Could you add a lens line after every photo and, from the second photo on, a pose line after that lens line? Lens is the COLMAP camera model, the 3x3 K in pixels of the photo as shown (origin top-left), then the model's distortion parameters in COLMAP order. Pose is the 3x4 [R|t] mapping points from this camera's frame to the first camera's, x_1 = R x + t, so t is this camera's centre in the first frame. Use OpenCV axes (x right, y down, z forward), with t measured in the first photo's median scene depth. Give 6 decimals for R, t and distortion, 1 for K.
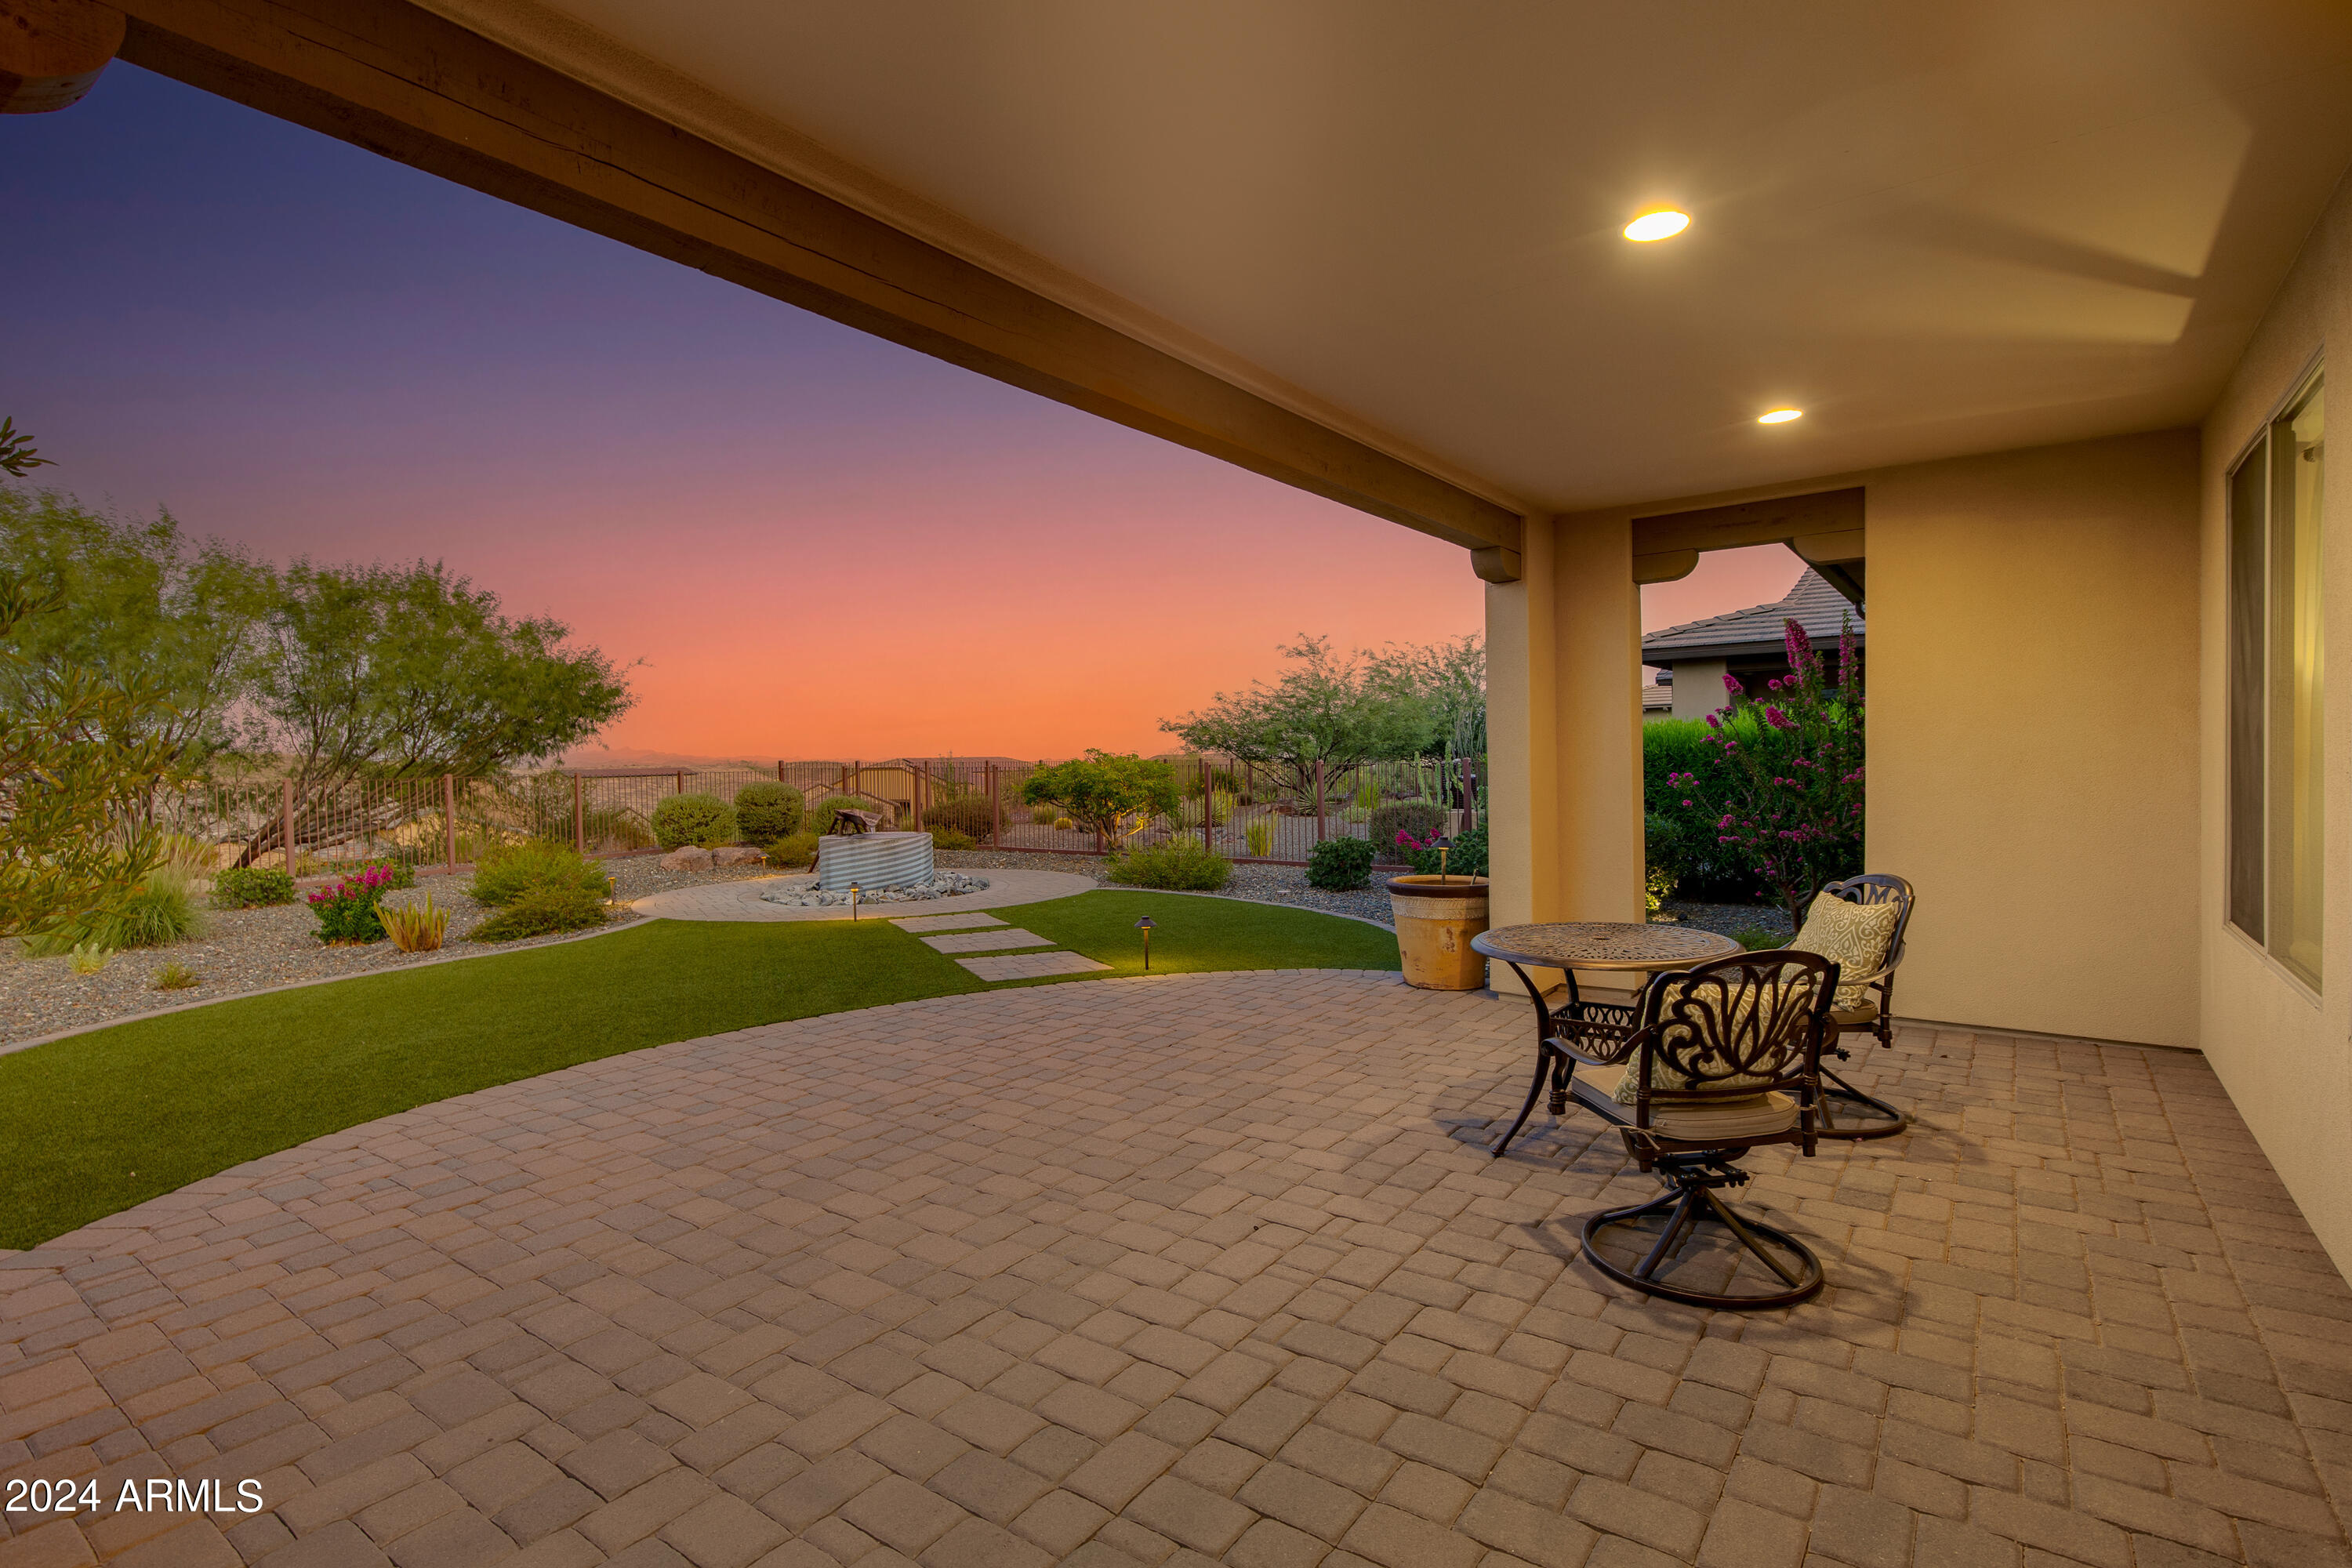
lens RADIAL K [[1110.7, 0, 1176.4], [0, 1110.7, 766.8], [0, 0, 1]] dist [0.004493, -0.000242]
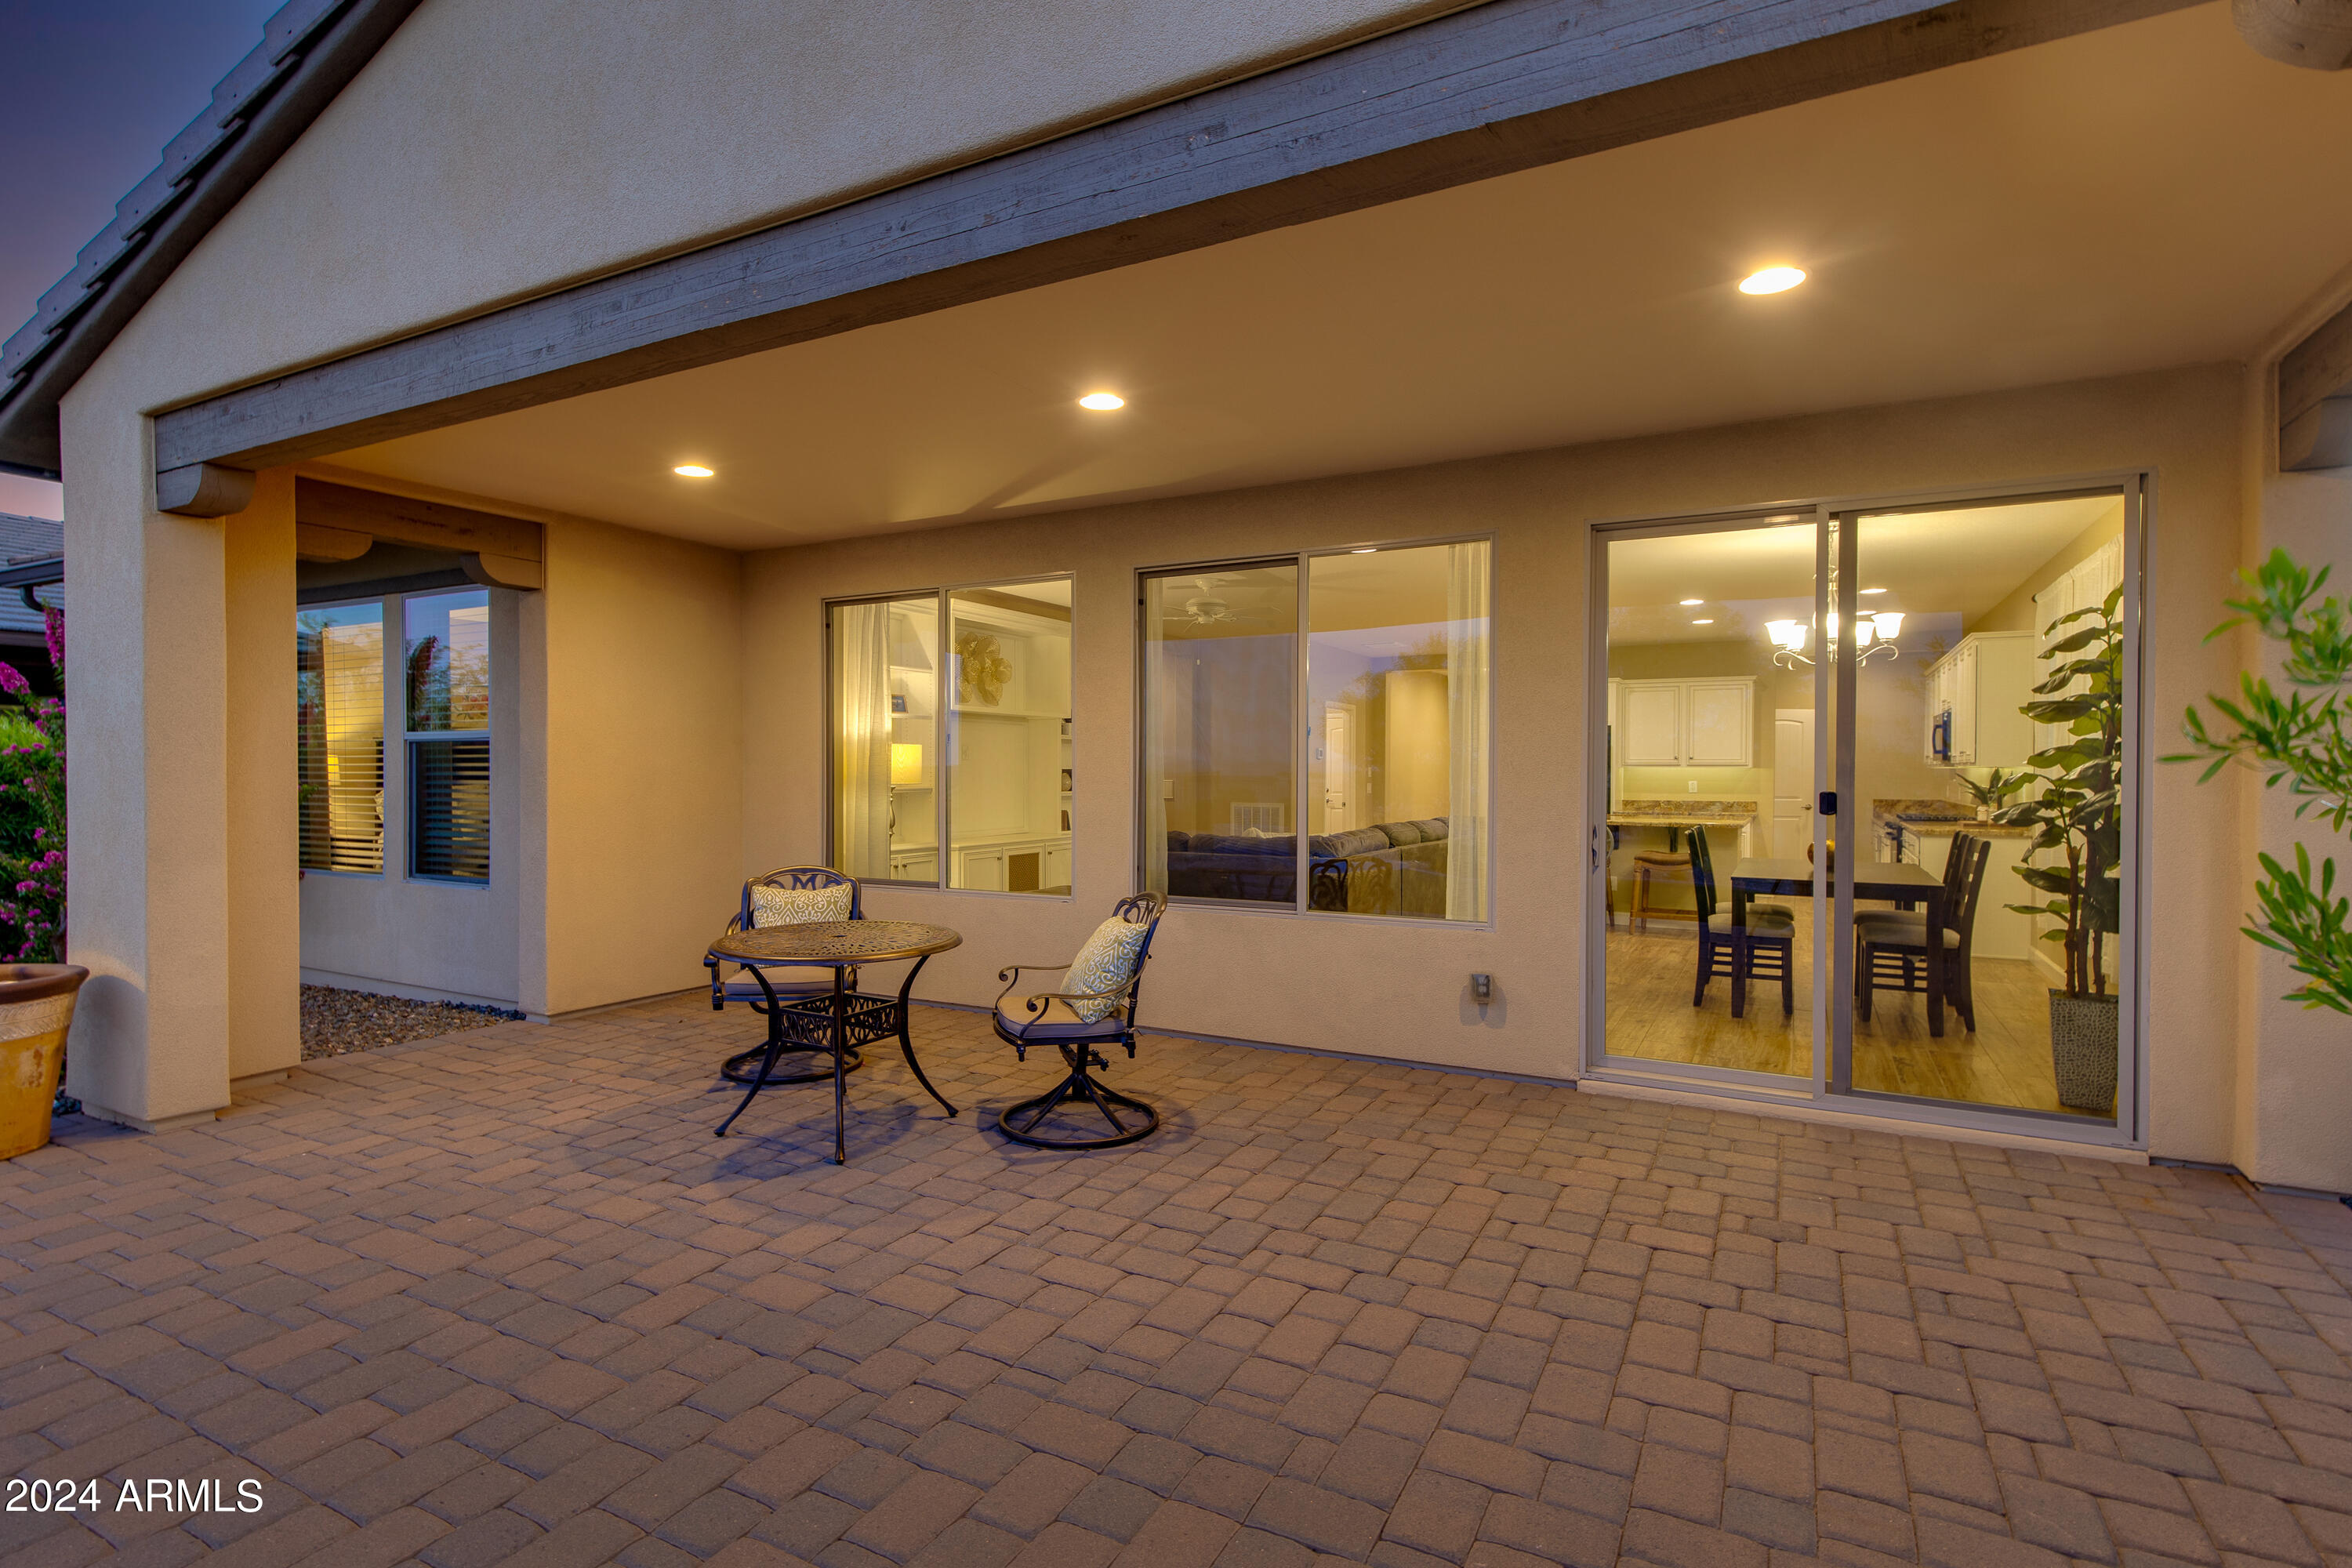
lens RADIAL K [[1152.2, 0, 1176.0], [0, 1152.2, 784.0], [0, 0, 1]] dist [0.001438, -0.000131]
pose [[-0.133116, 0.004851, 0.991089, -0.859674], [0.008837, 0.999954, -0.003708, 0.034376], [-0.991061, 0.008265, -0.133152, 0.984904]]
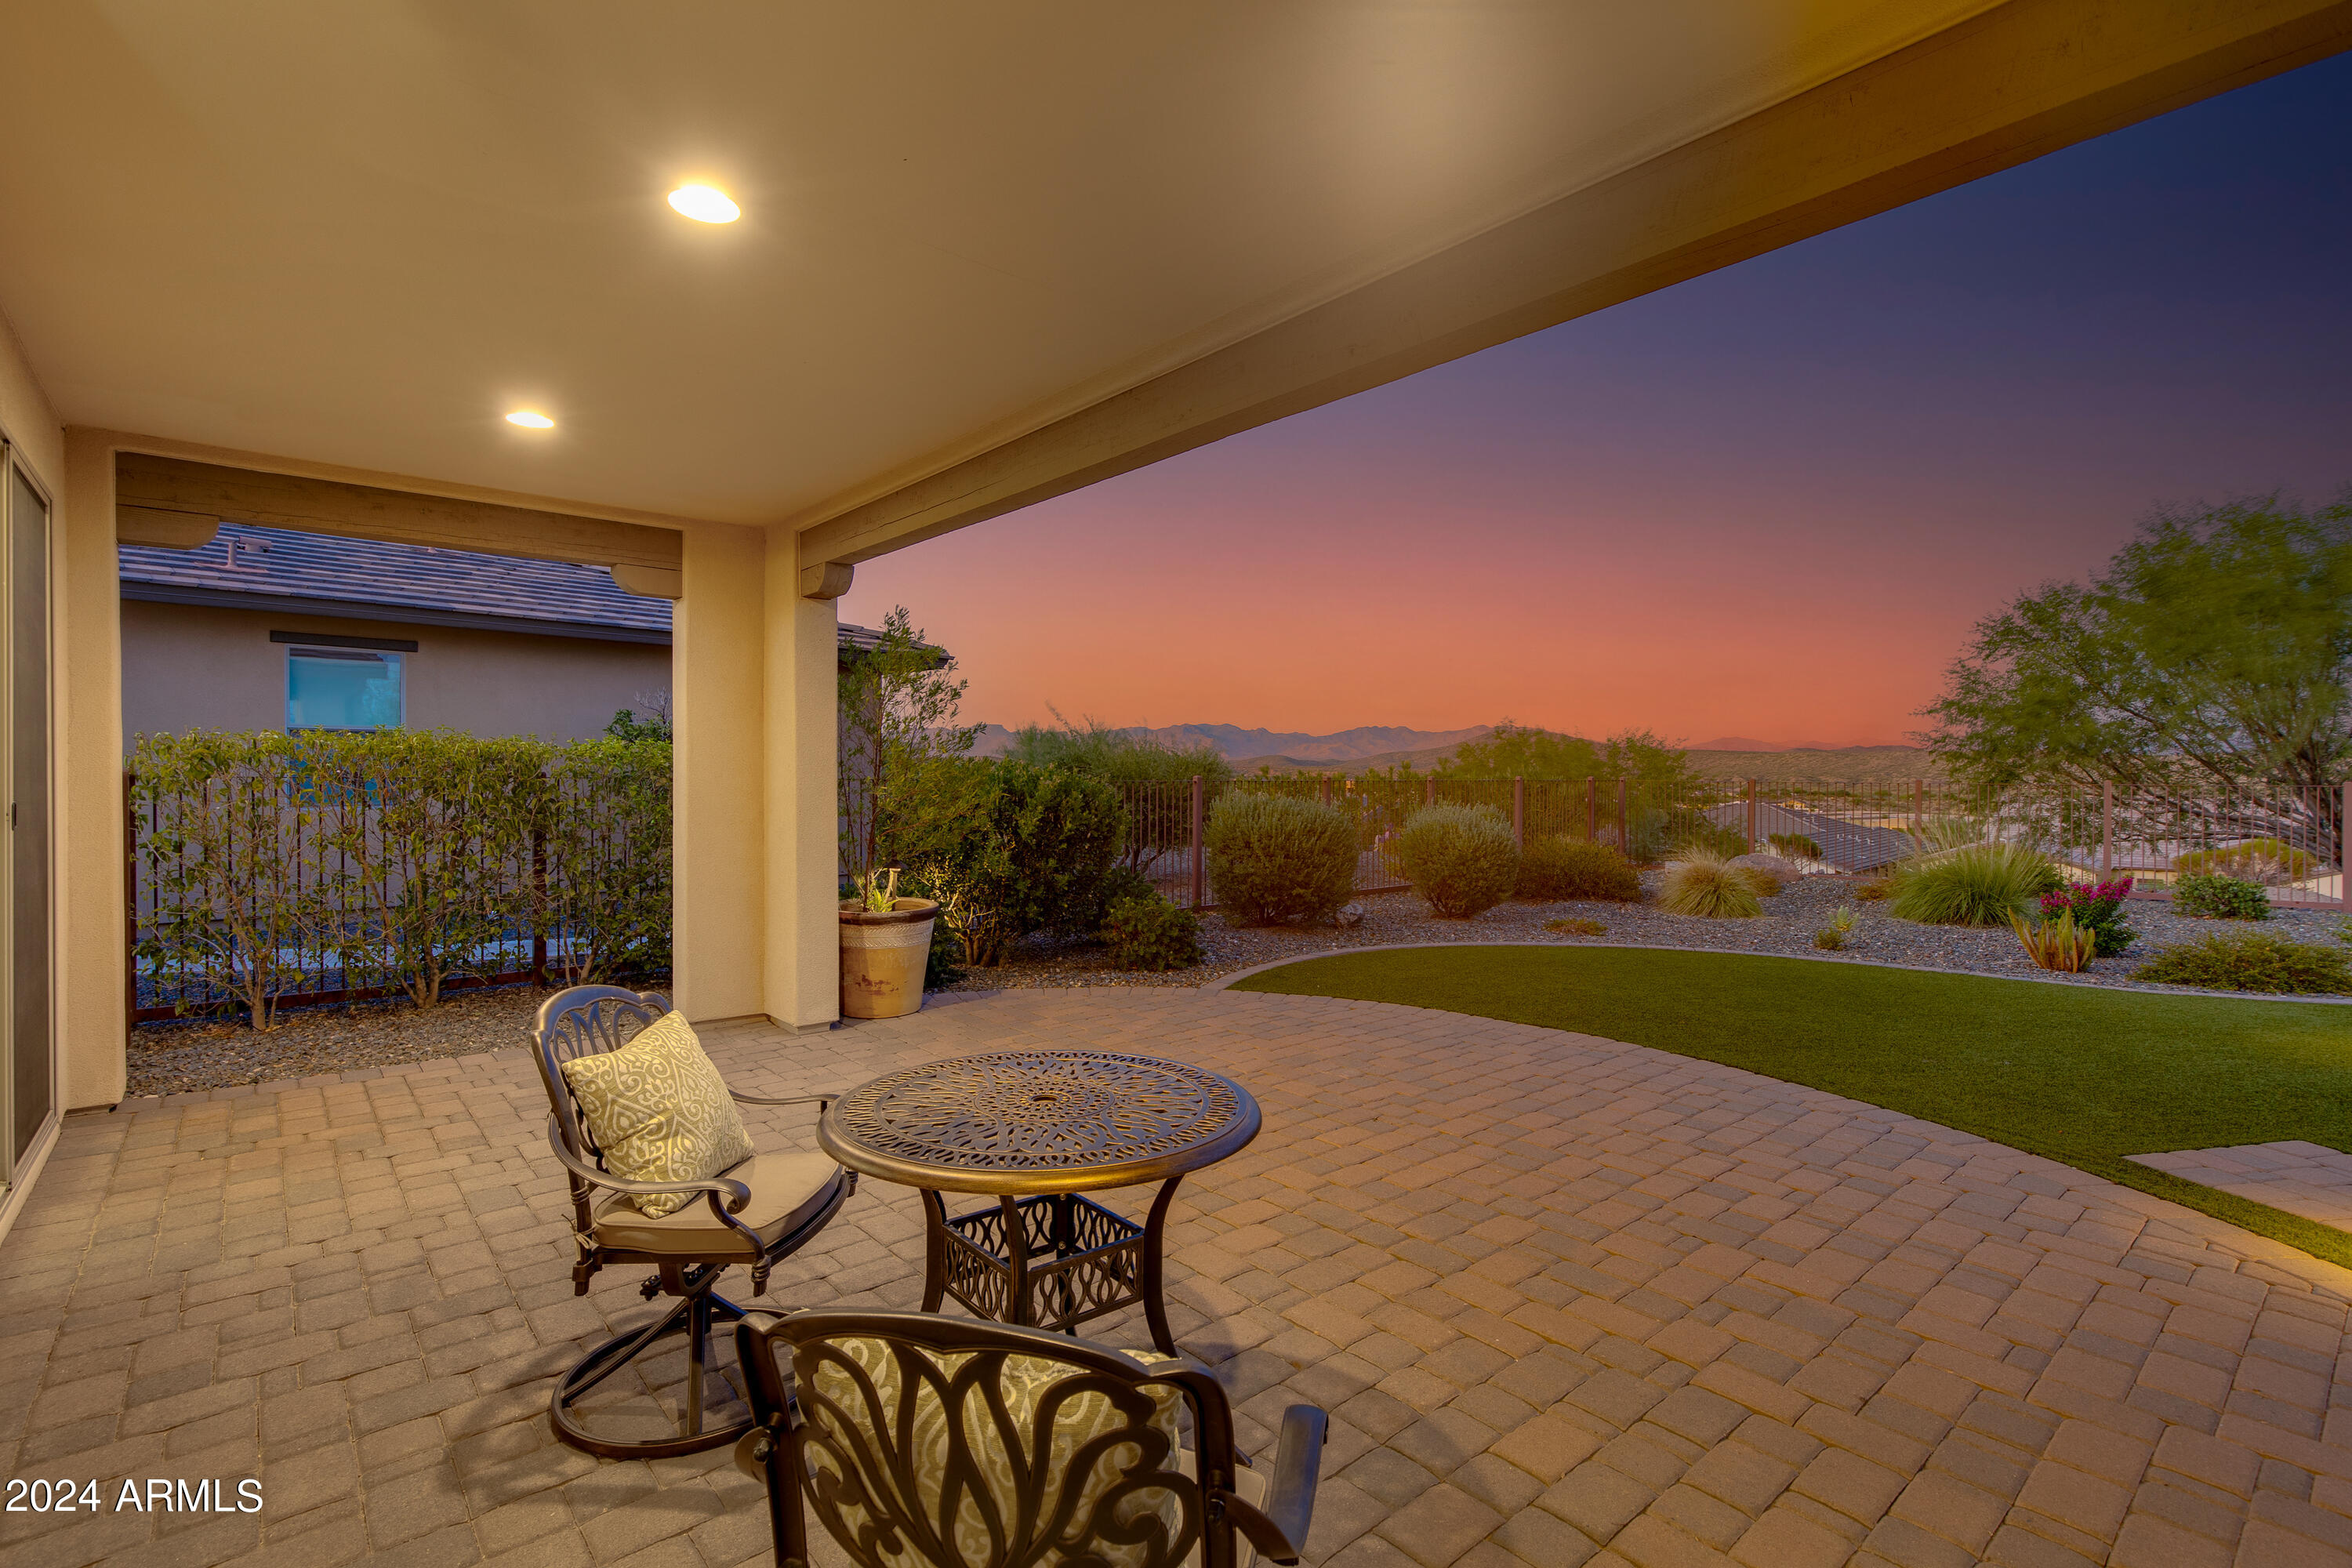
lens RADIAL K [[1110.7, 0, 1176.4], [0, 1110.7, 766.8], [0, 0, 1]] dist [0.004493, -0.000242]
pose [[-0.229745, 0.011260, -0.973186, 1.107489], [-0.007815, 0.999879, 0.013414, -0.032890], [0.973219, 0.010687, -0.229629, 1.422878]]
